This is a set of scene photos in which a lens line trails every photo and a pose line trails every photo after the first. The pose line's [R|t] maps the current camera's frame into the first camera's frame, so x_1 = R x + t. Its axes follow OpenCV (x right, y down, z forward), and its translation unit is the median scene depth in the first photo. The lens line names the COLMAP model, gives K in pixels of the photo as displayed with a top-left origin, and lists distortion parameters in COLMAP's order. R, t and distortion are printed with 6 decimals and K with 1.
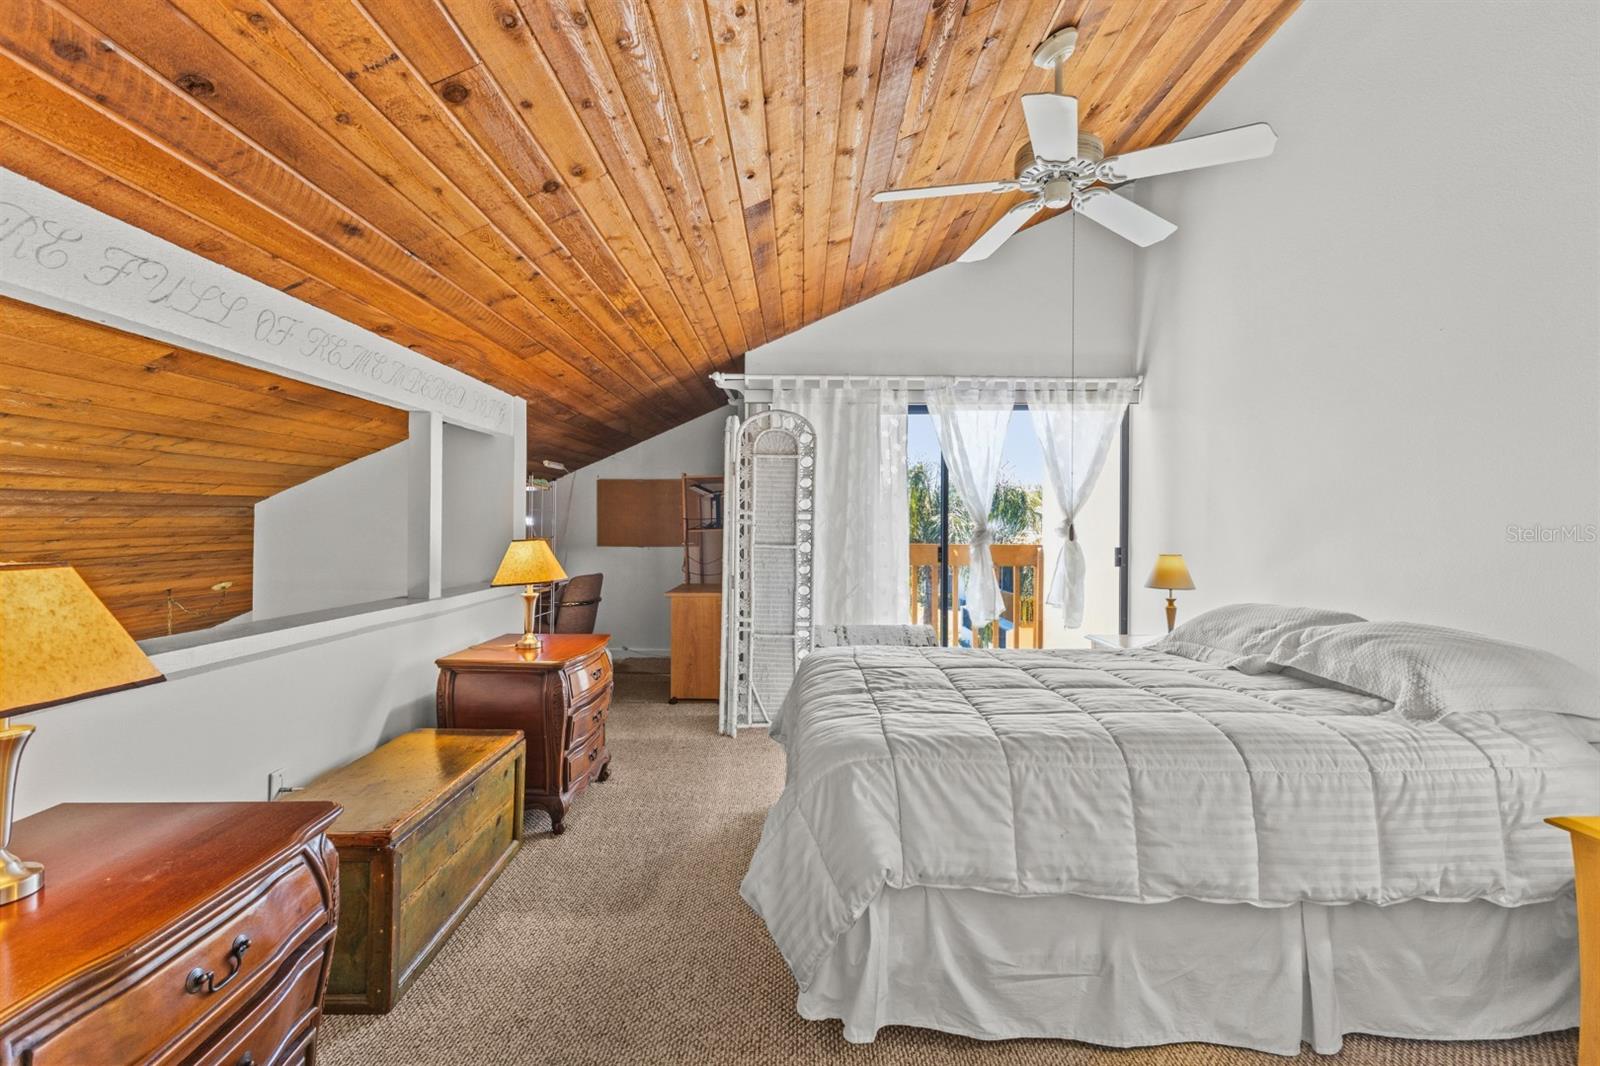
lens RADIAL K [[735.2, 0, 797.4], [0, 735.2, 529.2], [0, 0, 1]] dist [-0.000611, 0.001699]
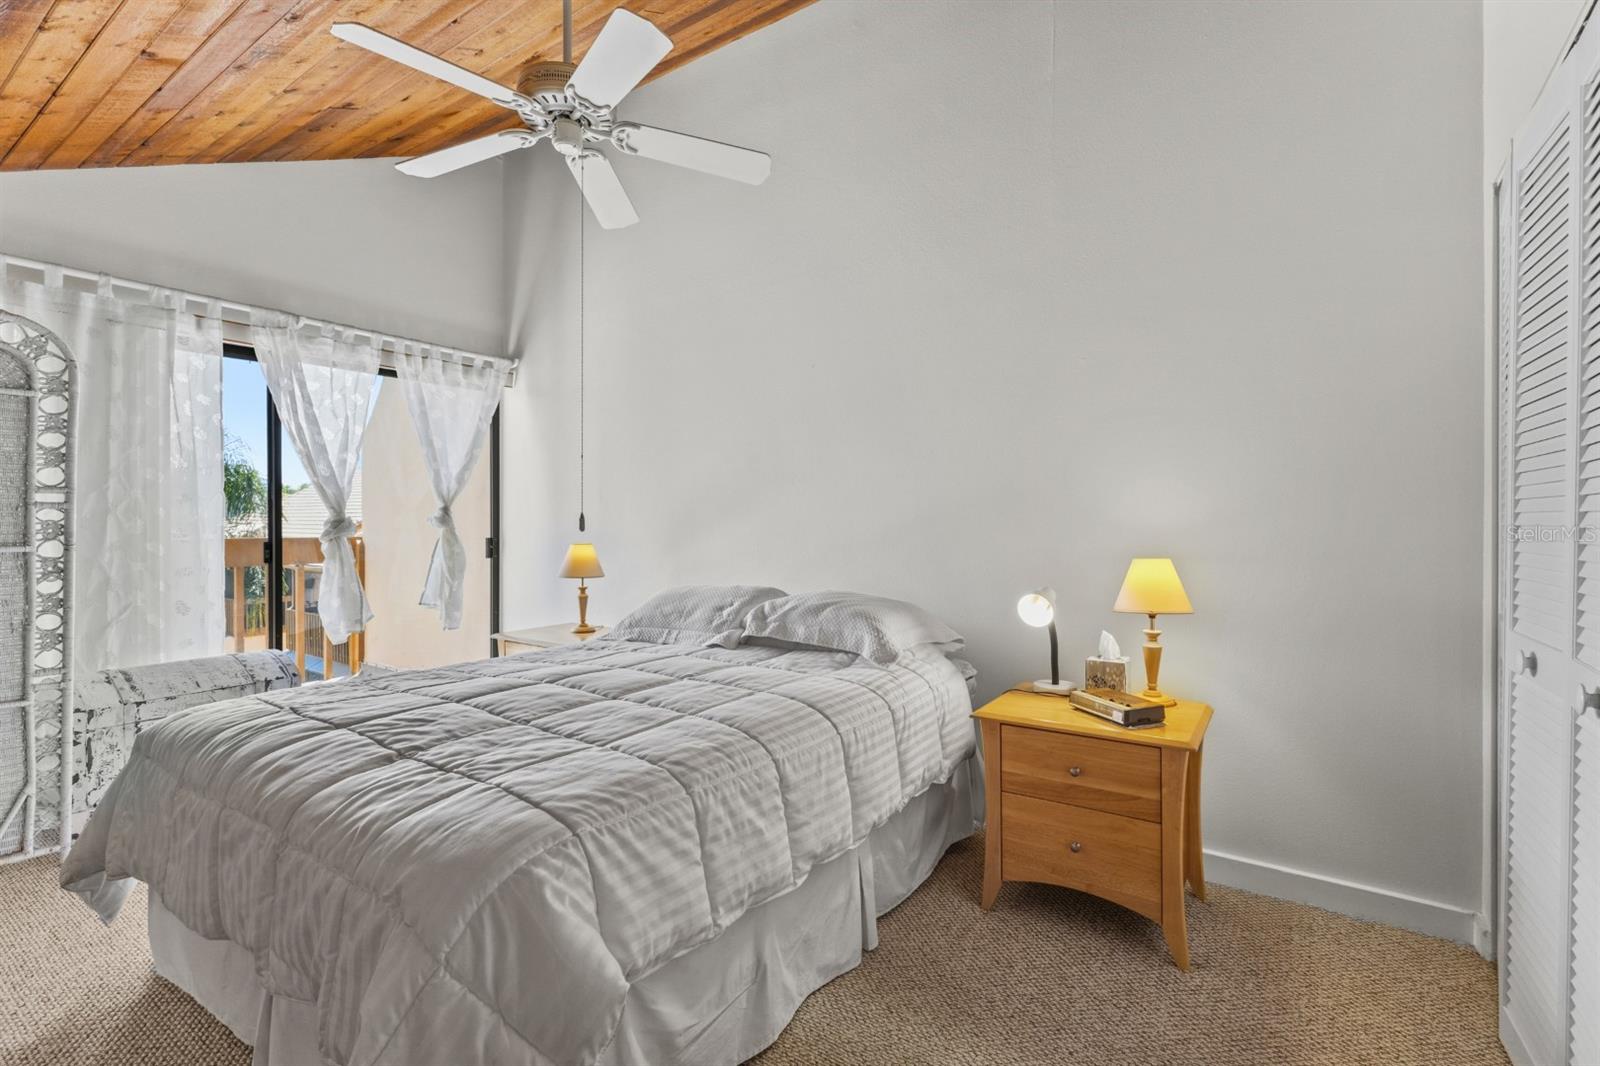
lens RADIAL K [[733.6, 0, 799.6], [0, 733.6, 529.5], [0, 0, 1]] dist [-0.000401, 0.000716]
pose [[0.561776, -0.013150, 0.827185, -0.139794], [0.000419, 0.999878, 0.015610, -0.000159], [-0.827289, -0.008423, 0.561713, 0.170796]]
